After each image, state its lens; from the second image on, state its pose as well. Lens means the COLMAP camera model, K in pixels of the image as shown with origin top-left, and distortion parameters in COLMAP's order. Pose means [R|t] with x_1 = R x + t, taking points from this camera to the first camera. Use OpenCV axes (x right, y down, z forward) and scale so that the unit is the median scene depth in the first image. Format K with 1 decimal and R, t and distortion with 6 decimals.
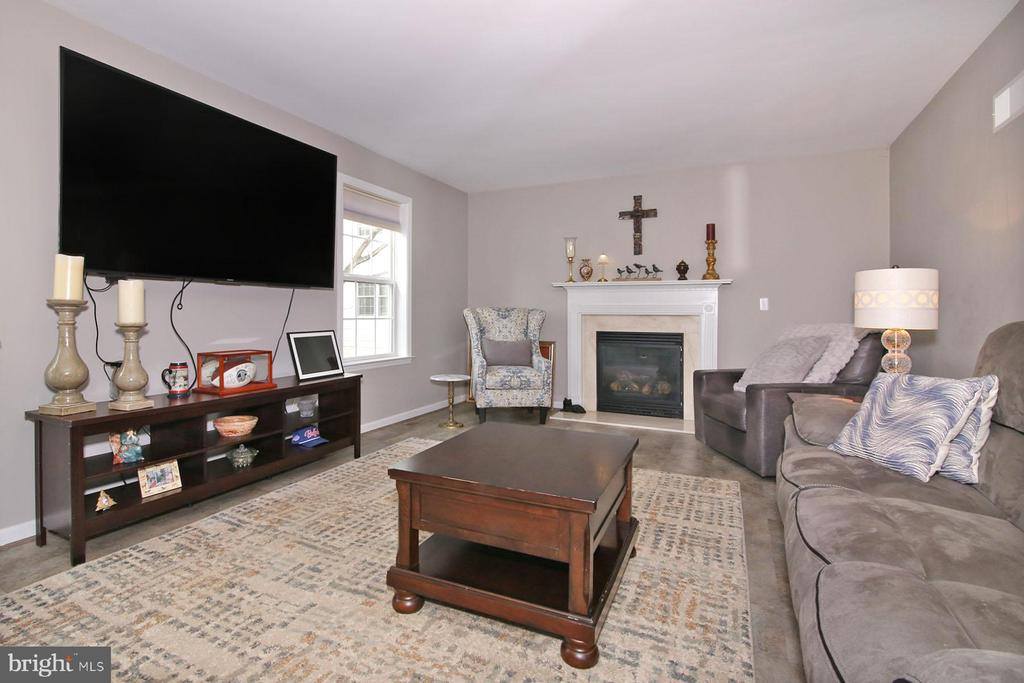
lens RADIAL K [[477.0, 0, 520.2], [0, 477.0, 320.6], [0, 0, 1]] dist [0.005221, -0.000486]
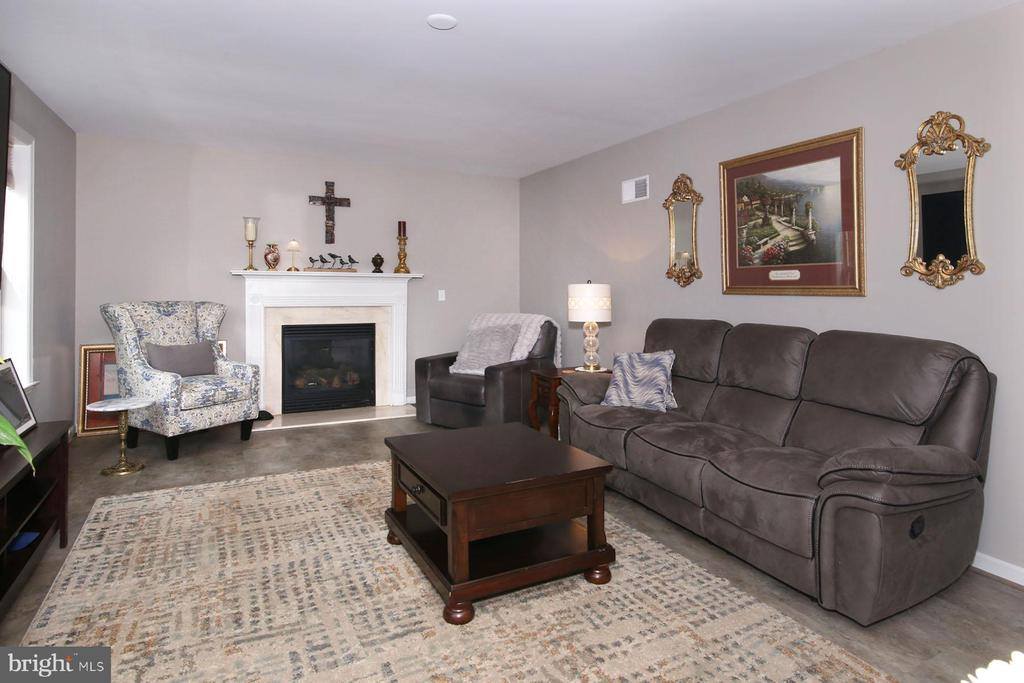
lens RADIAL K [[507.5, 0, 510.9], [0, 507.5, 314.0], [0, 0, 1]] dist [0.001327, 0.000293]
pose [[0.665086, -0.033646, 0.746009, -0.297643], [0.009741, 0.999290, 0.036384, -0.033502], [-0.746703, -0.016932, 0.664942, 0.056394]]
